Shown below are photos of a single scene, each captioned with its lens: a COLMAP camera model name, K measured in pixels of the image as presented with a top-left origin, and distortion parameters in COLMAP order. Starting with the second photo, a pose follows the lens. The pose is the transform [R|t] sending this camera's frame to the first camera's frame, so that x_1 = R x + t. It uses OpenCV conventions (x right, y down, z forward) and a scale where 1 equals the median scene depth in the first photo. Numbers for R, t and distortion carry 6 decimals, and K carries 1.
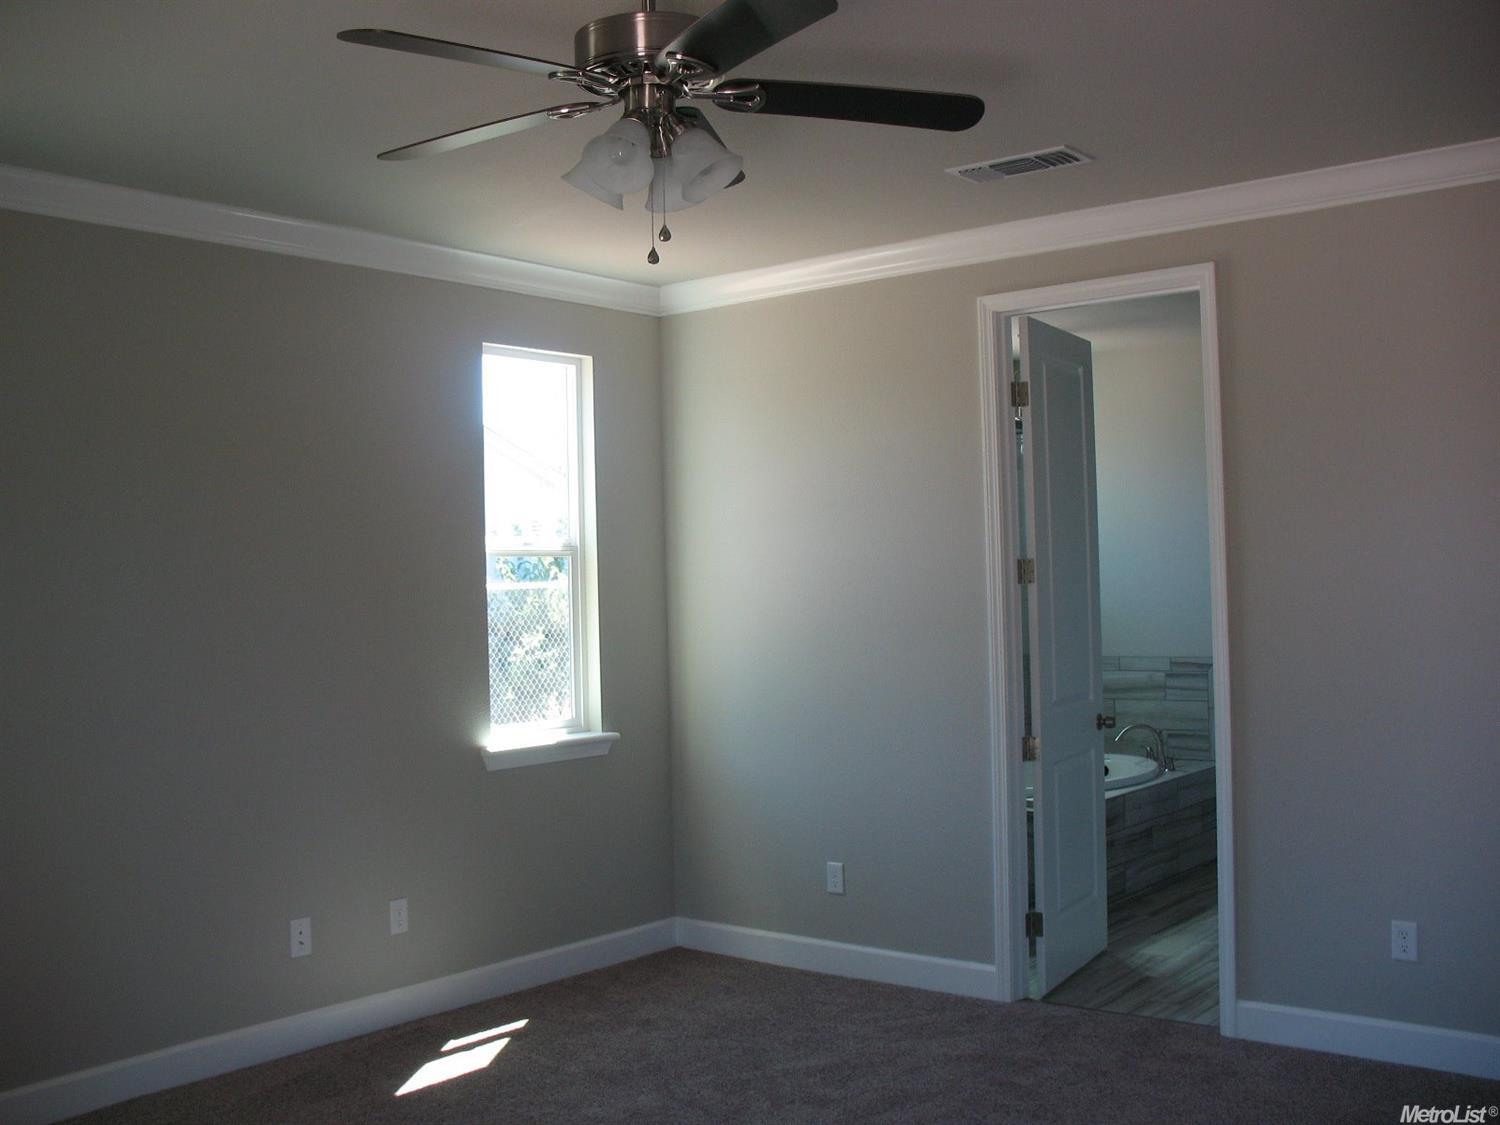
lens RADIAL K [[1542.8, 0, 728.2], [0, 1542.8, 555.9], [0, 0, 1]] dist [-0.186192, 0.227945]
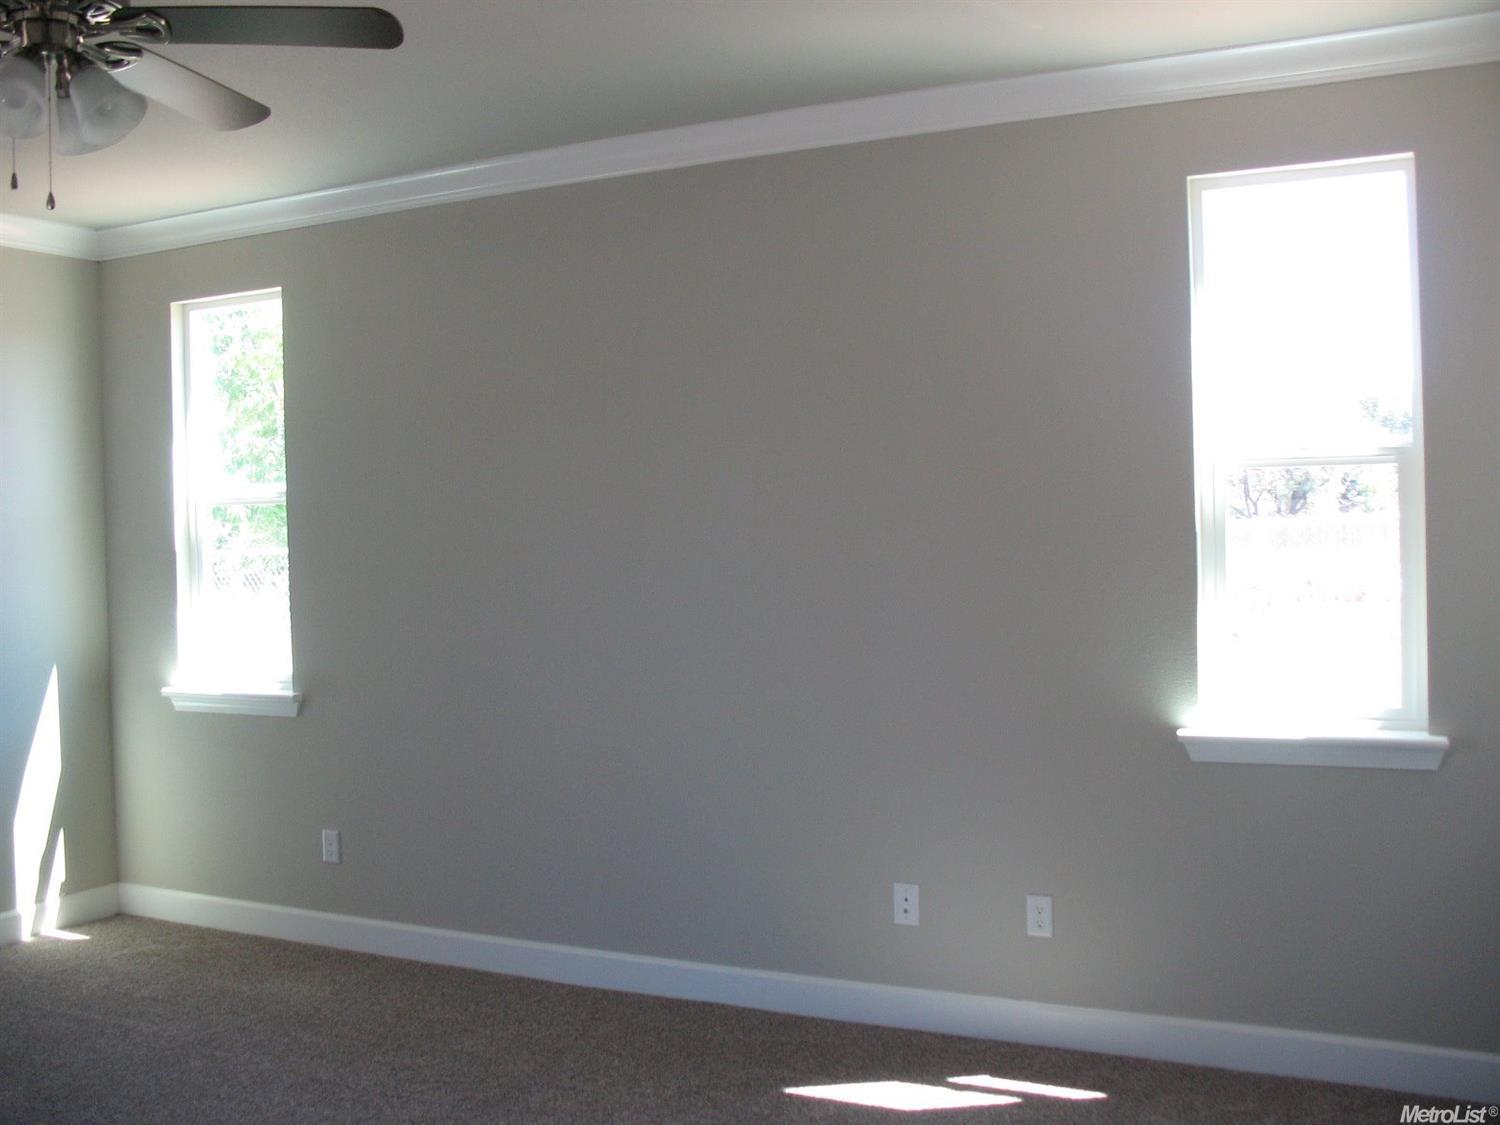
lens RADIAL K [[1542.8, 0, 728.2], [0, 1542.8, 555.9], [0, 0, 1]] dist [-0.186192, 0.227945]
pose [[0.219640, 0.043645, -0.974604, 0.536154], [0.037242, 0.997895, 0.053081, -0.006052], [0.974870, -0.047955, 0.217553, 0.667607]]
